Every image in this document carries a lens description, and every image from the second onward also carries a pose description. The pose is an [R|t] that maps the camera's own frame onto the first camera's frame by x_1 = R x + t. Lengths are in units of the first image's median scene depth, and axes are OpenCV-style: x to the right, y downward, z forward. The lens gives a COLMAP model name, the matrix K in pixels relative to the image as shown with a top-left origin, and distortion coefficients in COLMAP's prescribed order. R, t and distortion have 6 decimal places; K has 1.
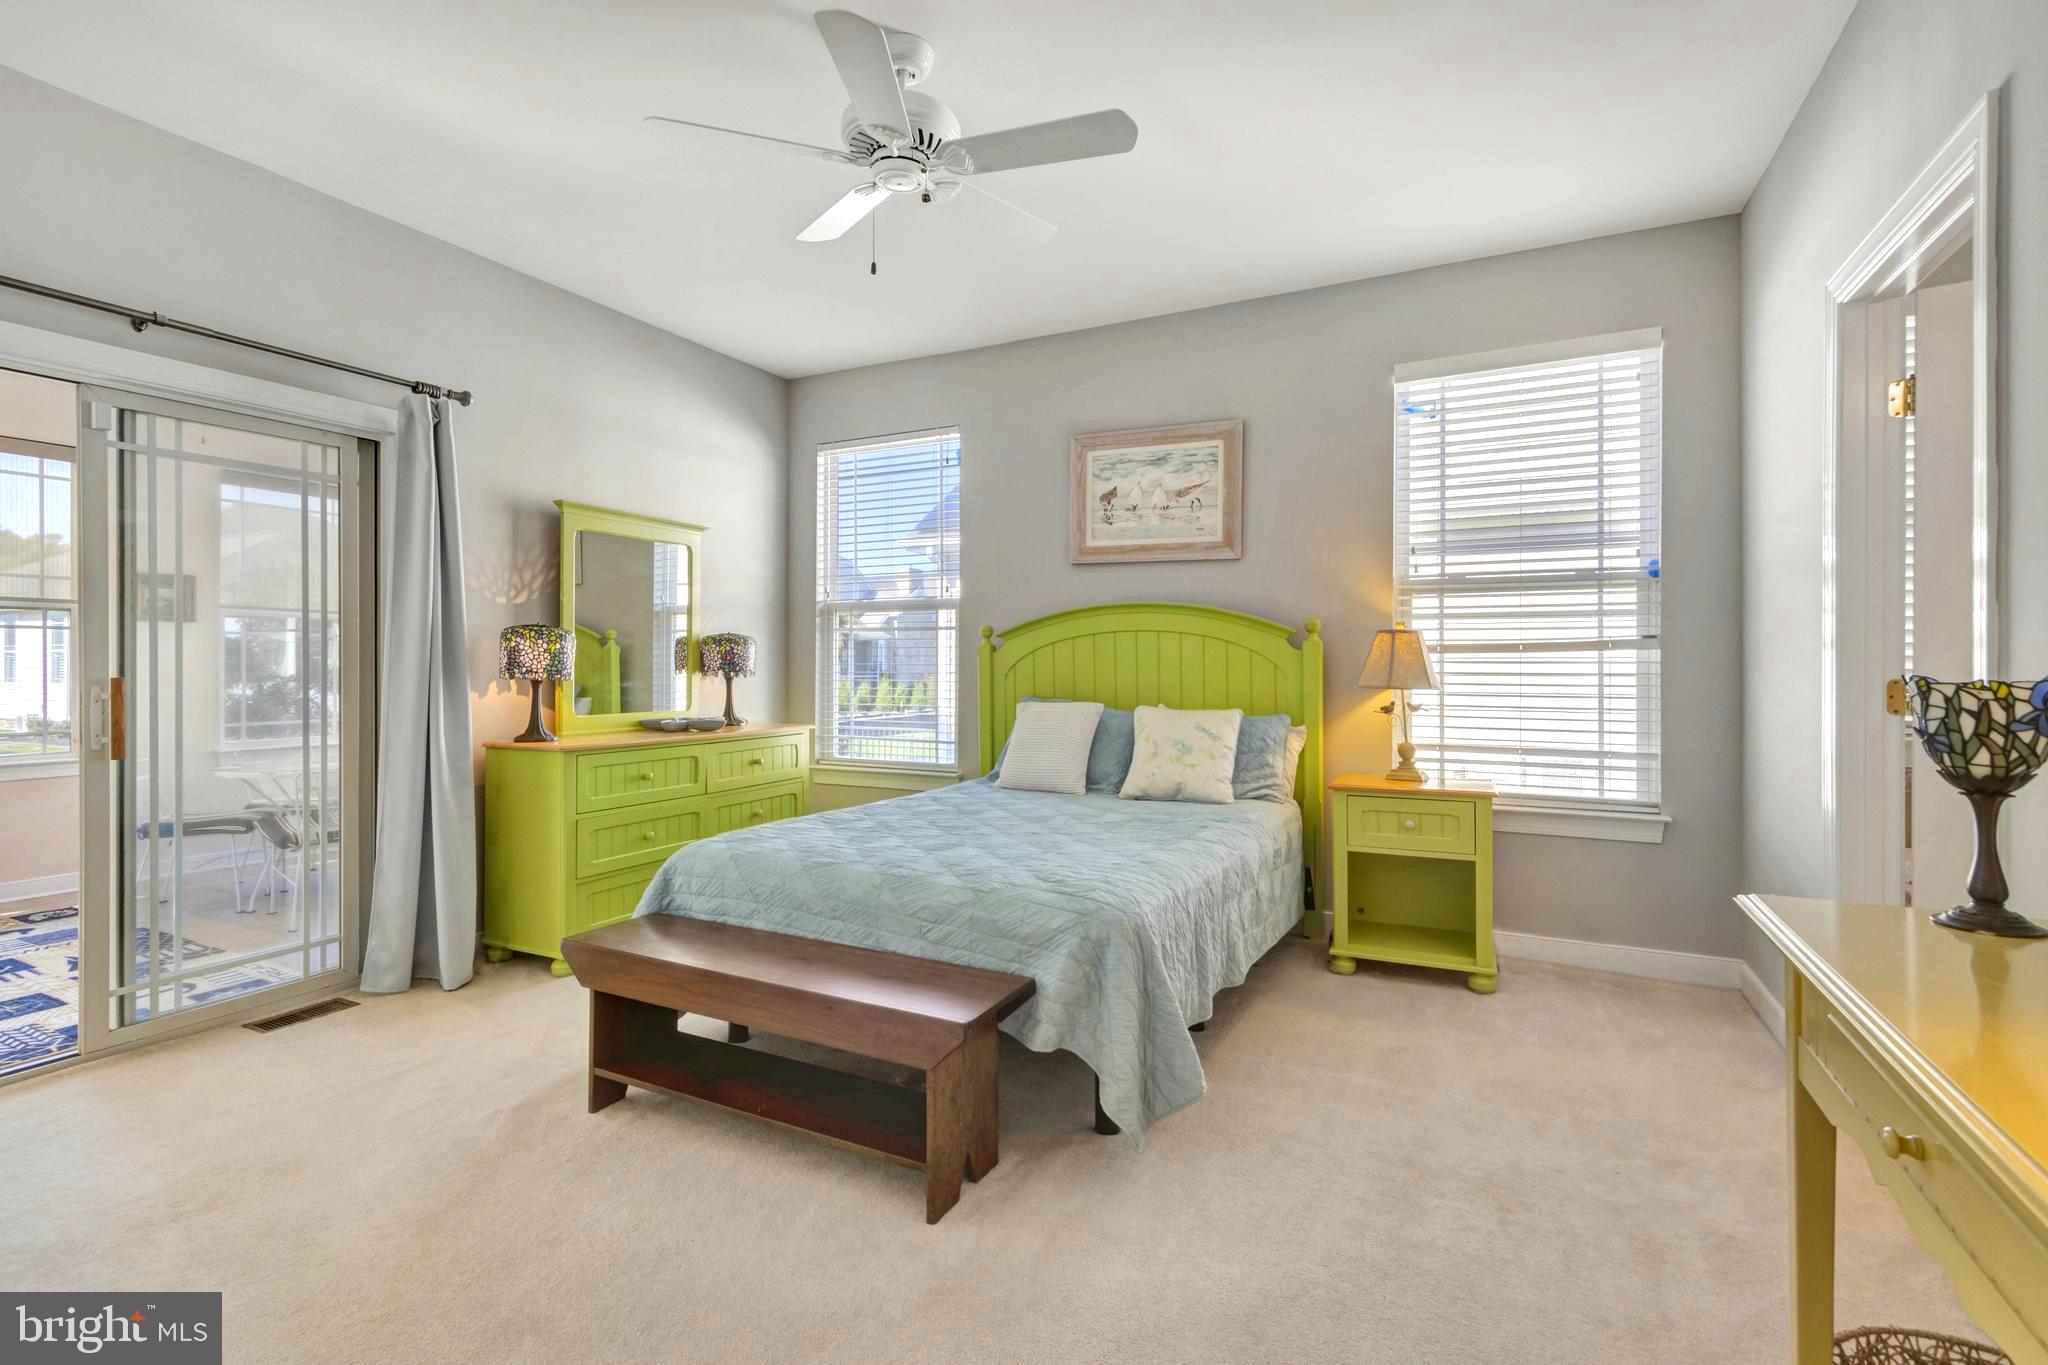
lens RADIAL K [[966.7, 0, 1017.1], [0, 966.7, 655.6], [0, 0, 1]] dist [0.001920, 0.000435]
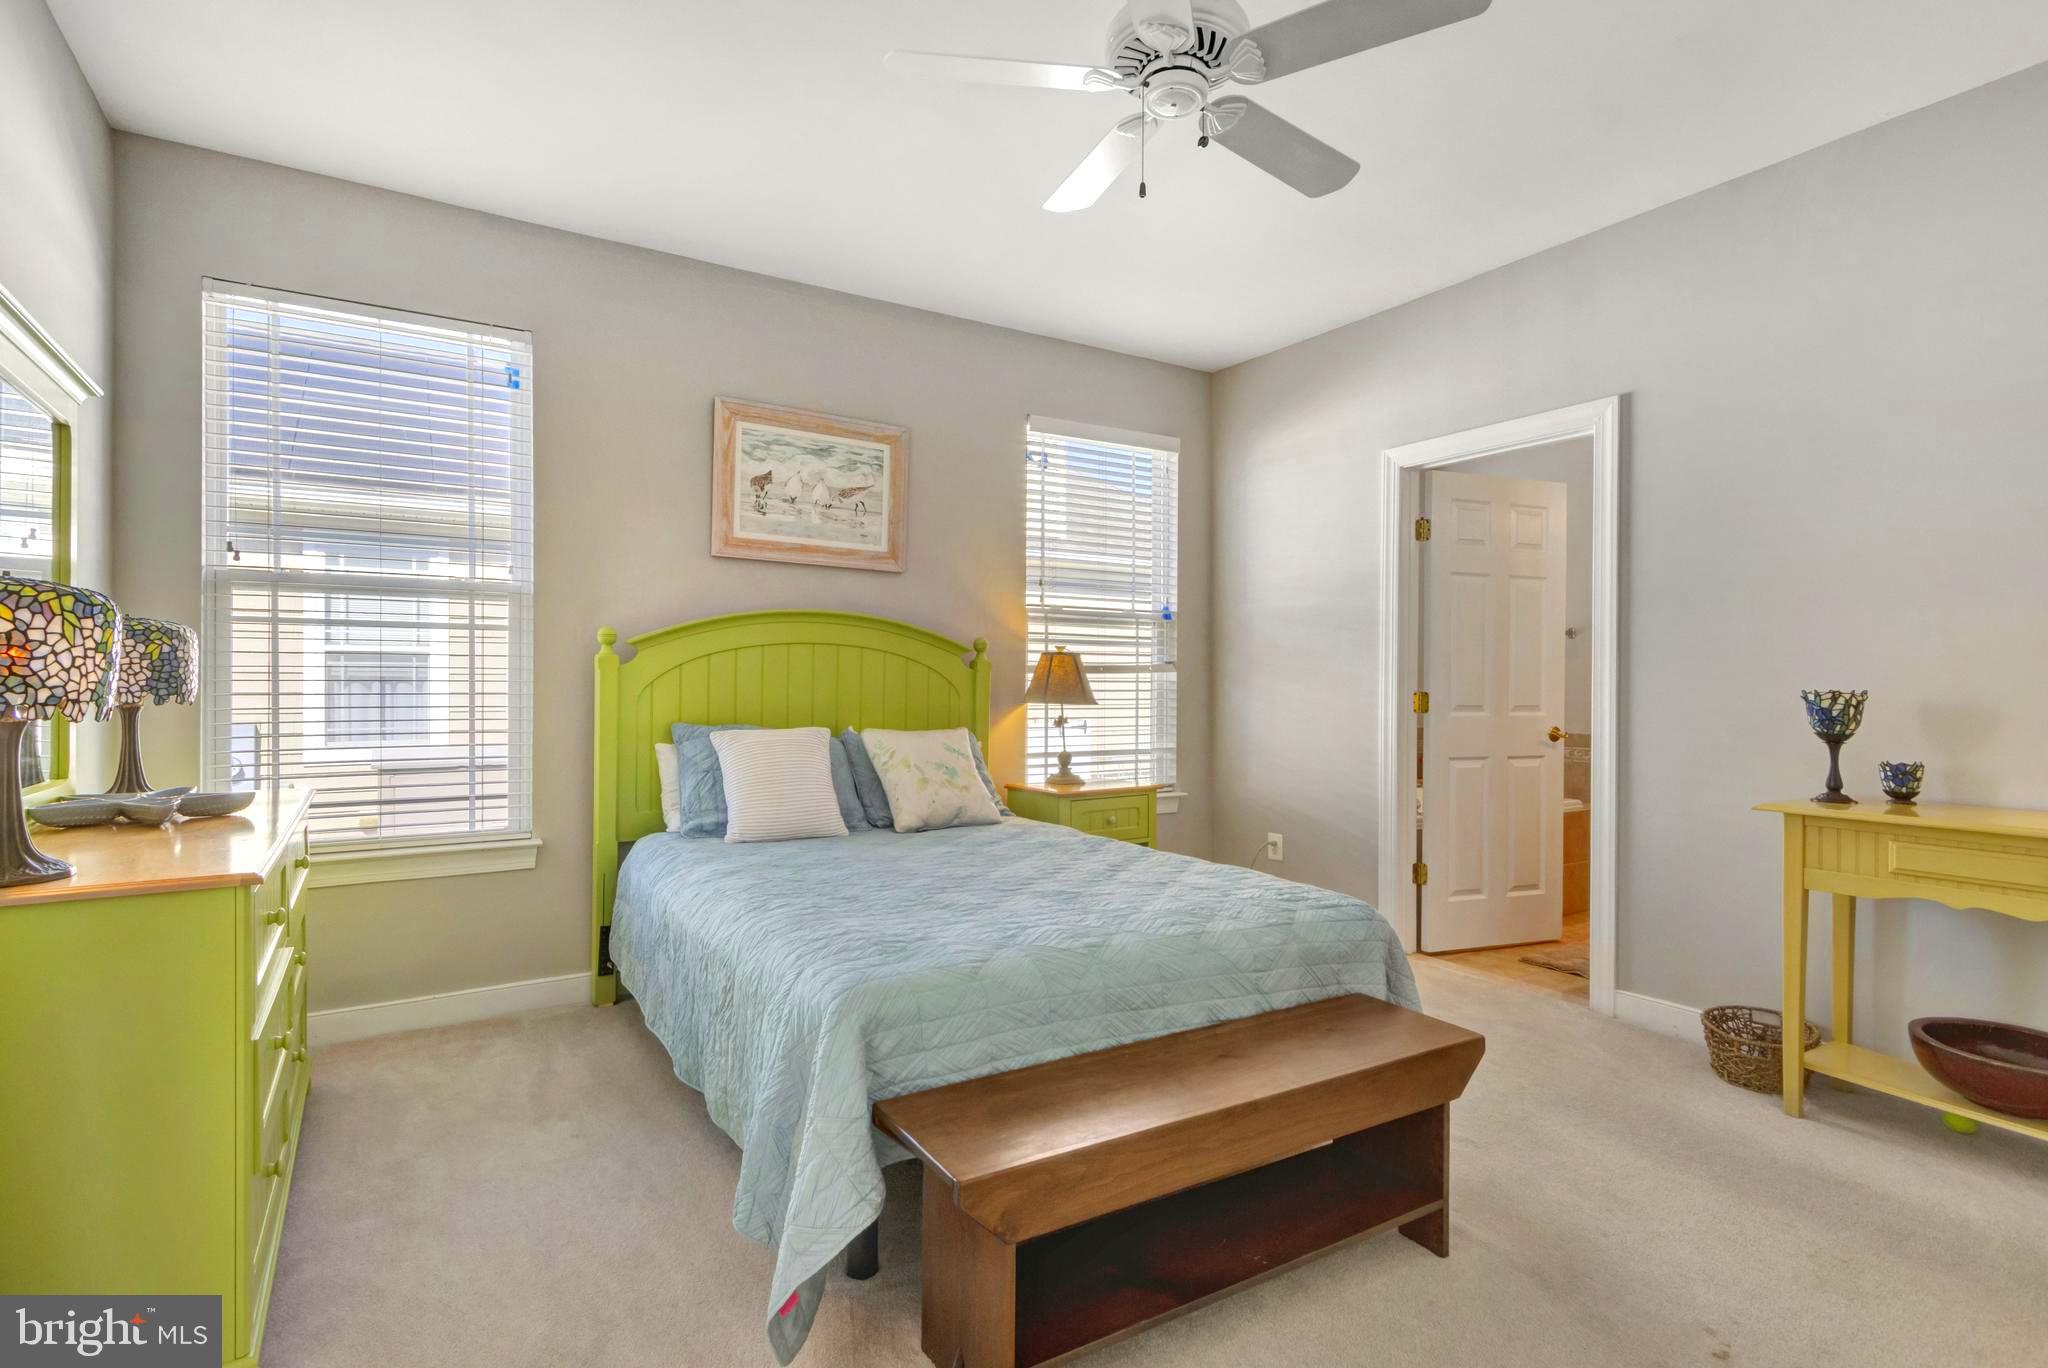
lens RADIAL K [[969.8, 0, 1001.7], [0, 969.8, 686.7], [0, 0, 1]] dist [-0.005259, -0.000206]
pose [[0.524768, -0.001828, 0.851243, -0.573948], [-0.010522, 0.999907, 0.008634, 0.004154], [-0.851180, -0.013488, 0.524700, 0.431877]]
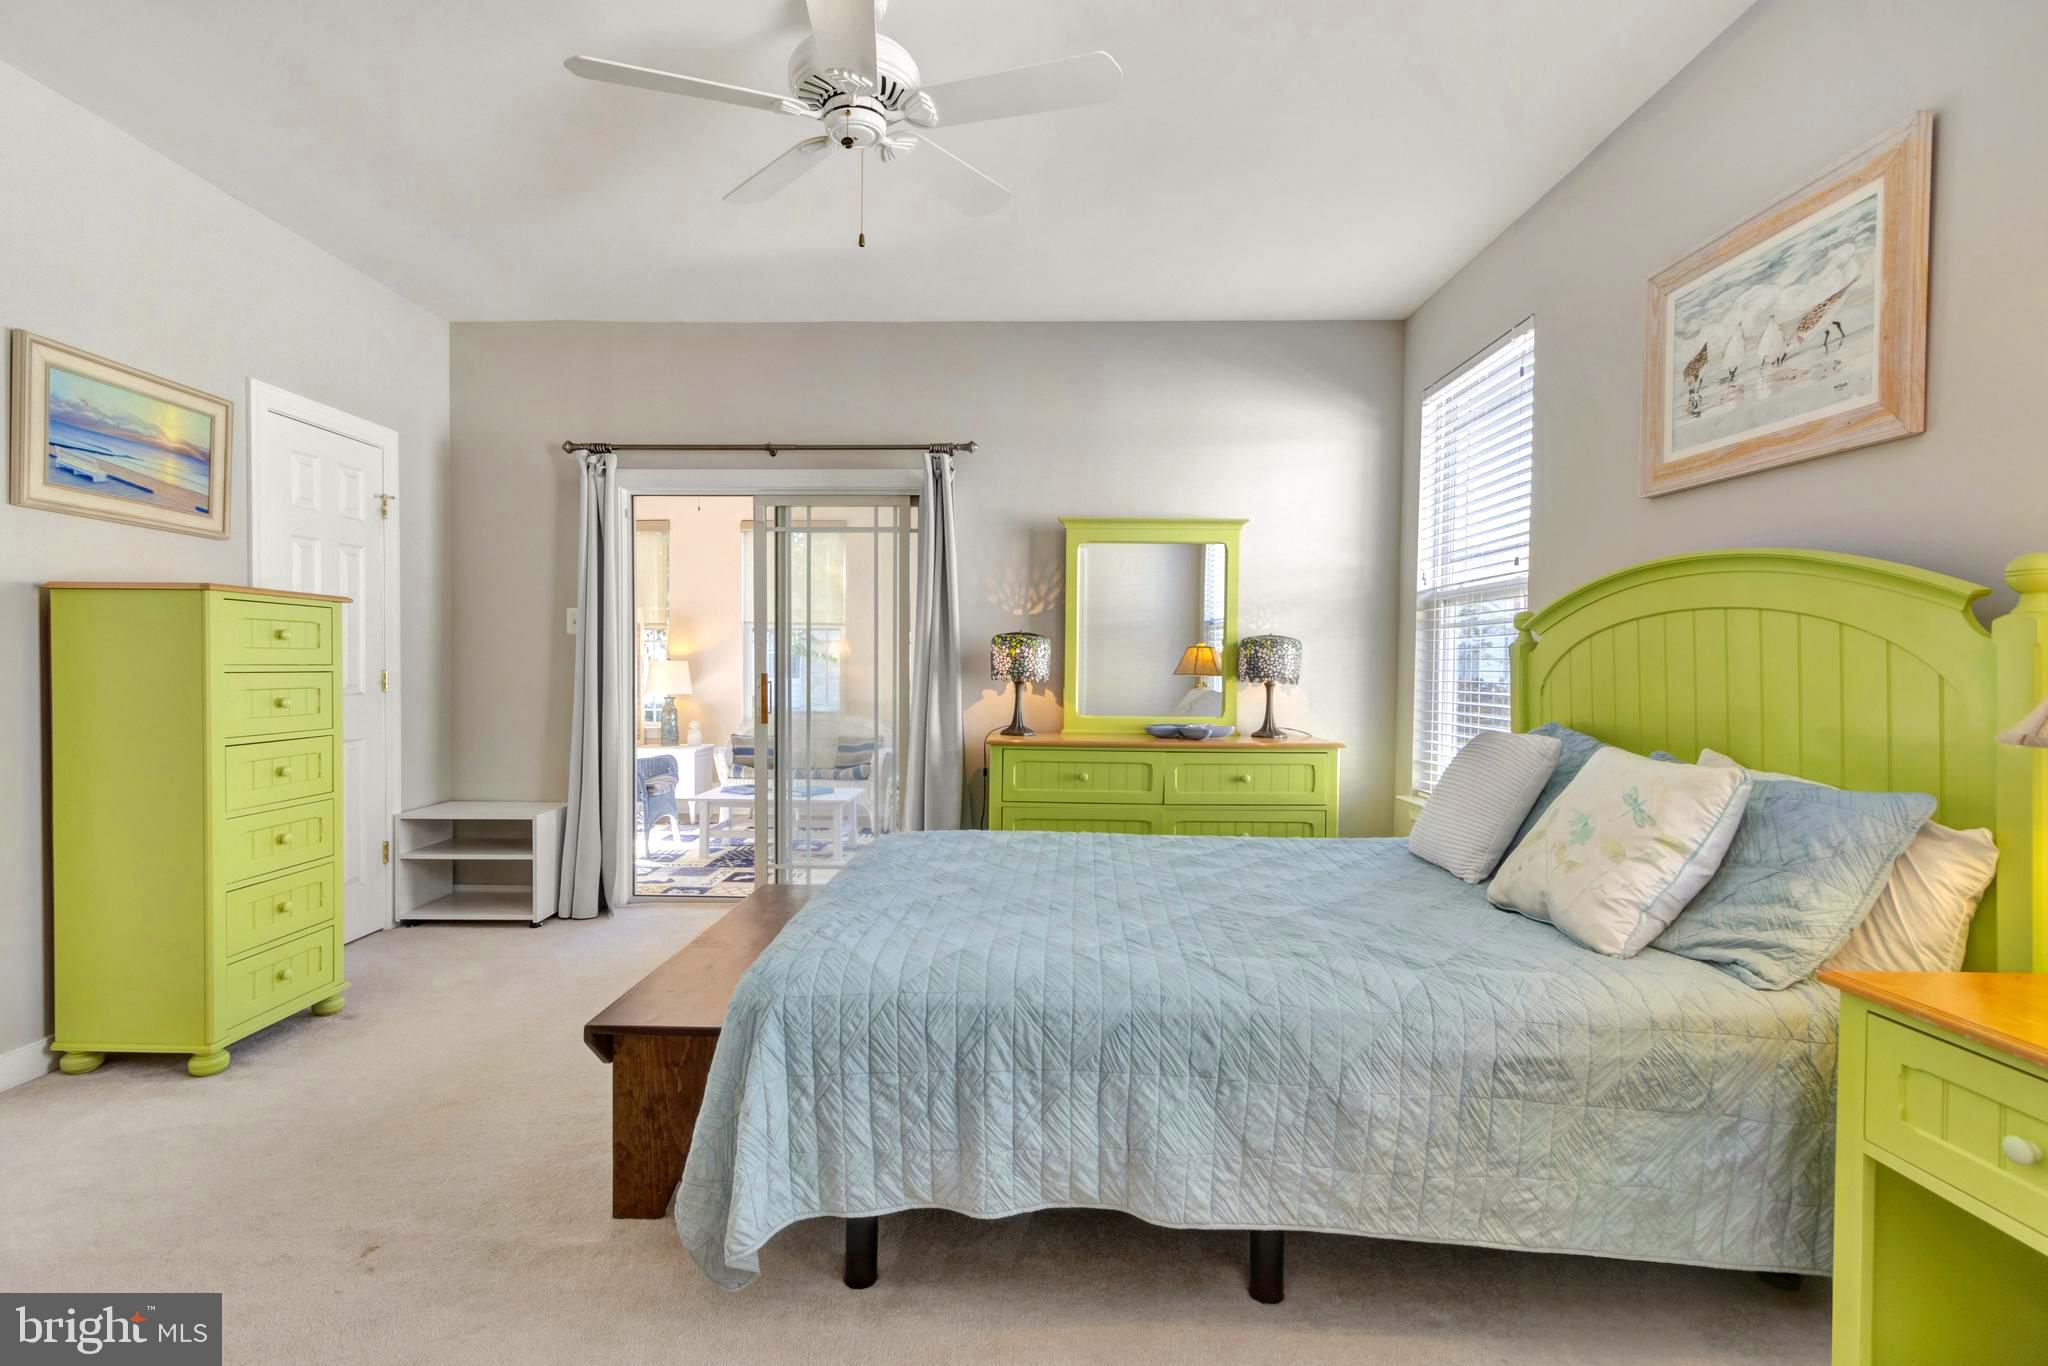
lens RADIAL K [[971.3, 0, 984.8], [0, 971.3, 684.3], [0, 0, 1]] dist [0.001964, 0.000144]
pose [[0.412924, 0.019208, -0.910563, 0.487999], [0.000223, 0.999775, 0.021191, 0.004359], [0.910766, -0.008953, 0.412827, 0.457693]]
